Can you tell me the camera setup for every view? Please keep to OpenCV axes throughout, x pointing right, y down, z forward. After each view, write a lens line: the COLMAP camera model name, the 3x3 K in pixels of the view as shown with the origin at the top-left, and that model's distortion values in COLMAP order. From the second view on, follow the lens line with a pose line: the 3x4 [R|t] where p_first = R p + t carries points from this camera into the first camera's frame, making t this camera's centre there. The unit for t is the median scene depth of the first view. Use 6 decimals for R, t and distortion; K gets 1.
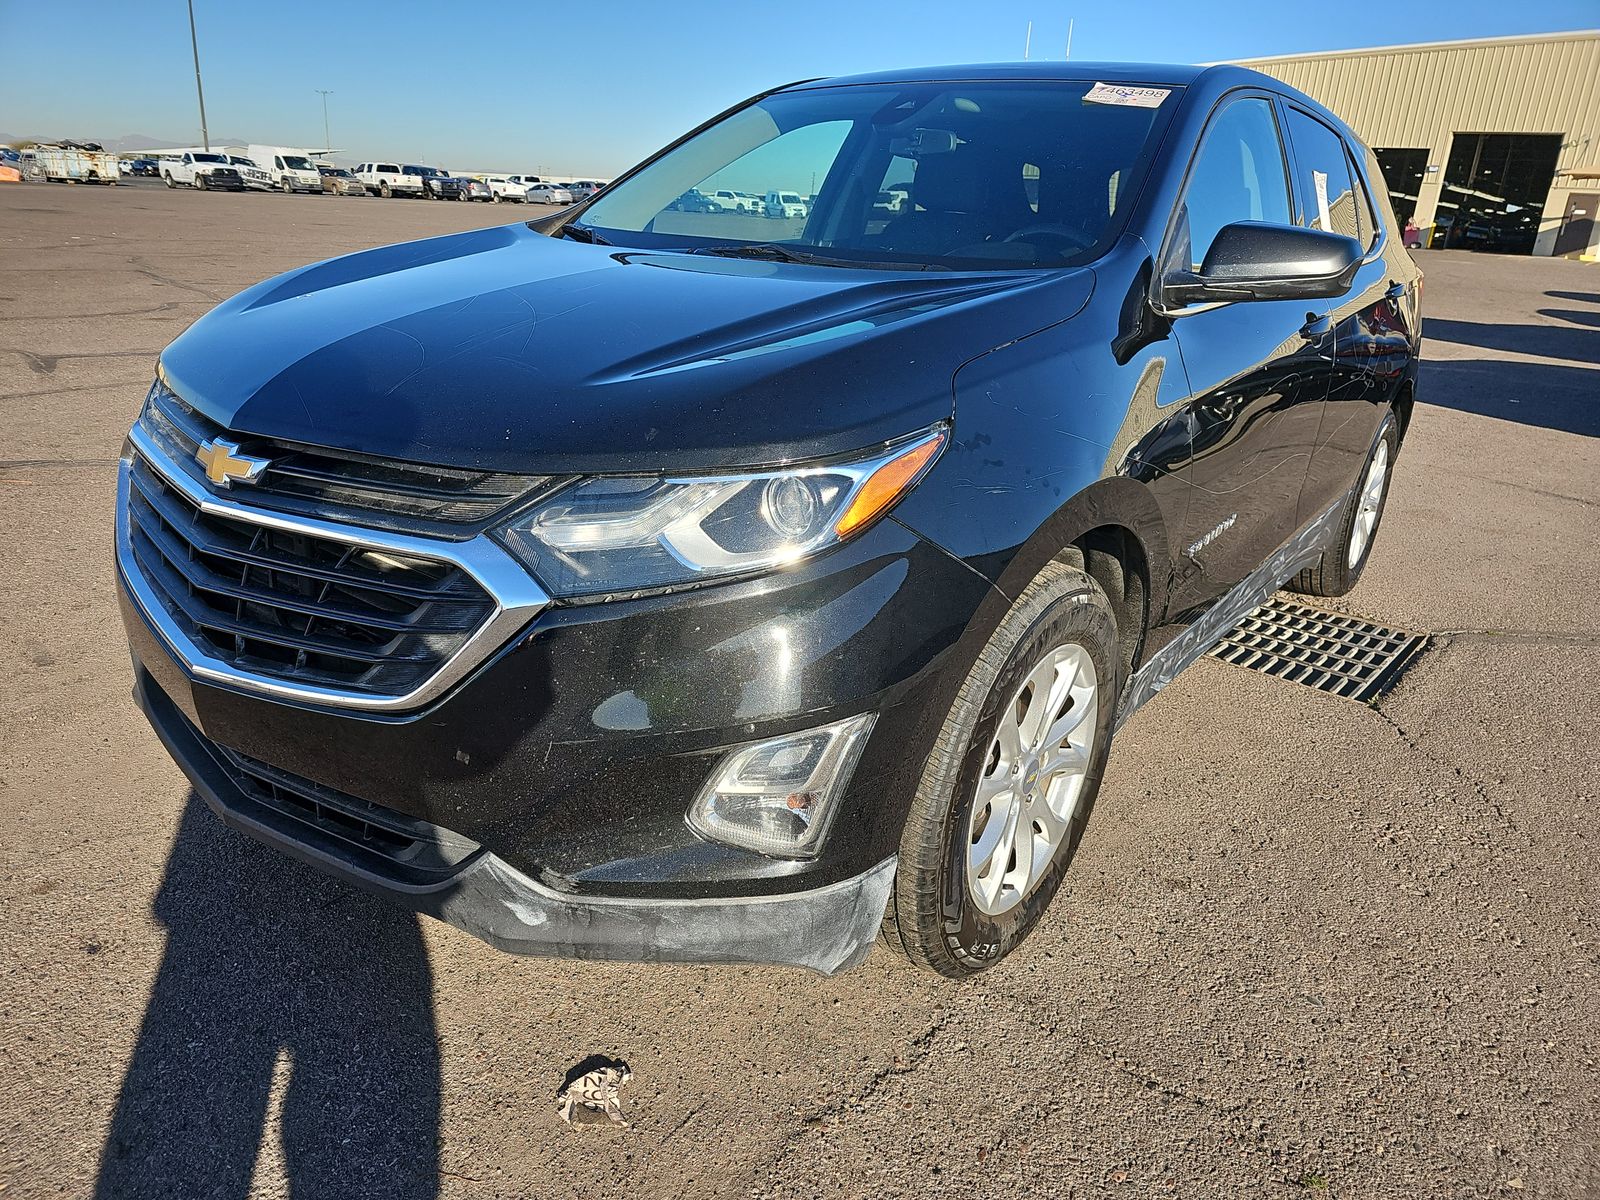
lens RADIAL K [[1128.2, 0, 797.7], [0, 1128.2, 608.8], [0, 0, 1]] dist [0.010540, -0.006653]
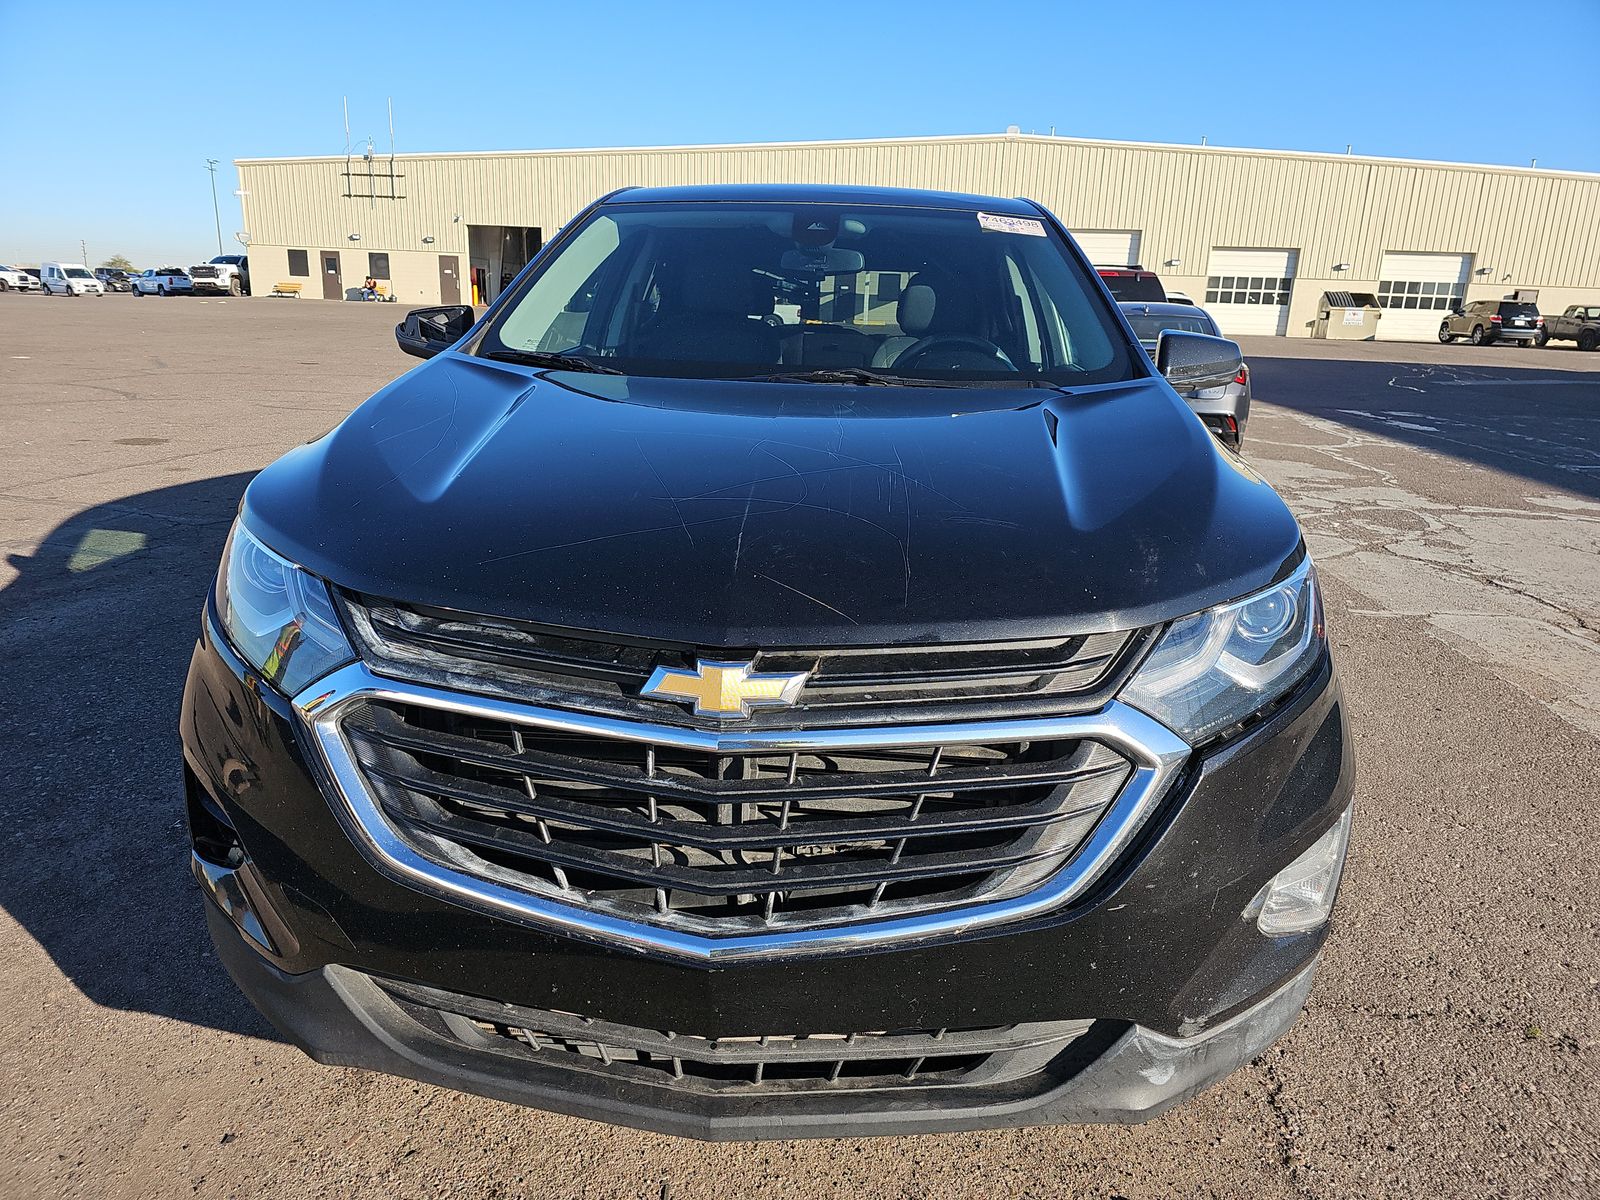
lens RADIAL K [[1128.2, 0, 799.8], [0, 1128.2, 594.8], [0, 0, 1]] dist [0.010540, -0.006653]
pose [[0.803059, -0.165217, 0.572538, -0.581903], [0.201327, 0.979524, 0.000273, -0.116795], [-0.560860, 0.115048, 0.819878, 0.197738]]
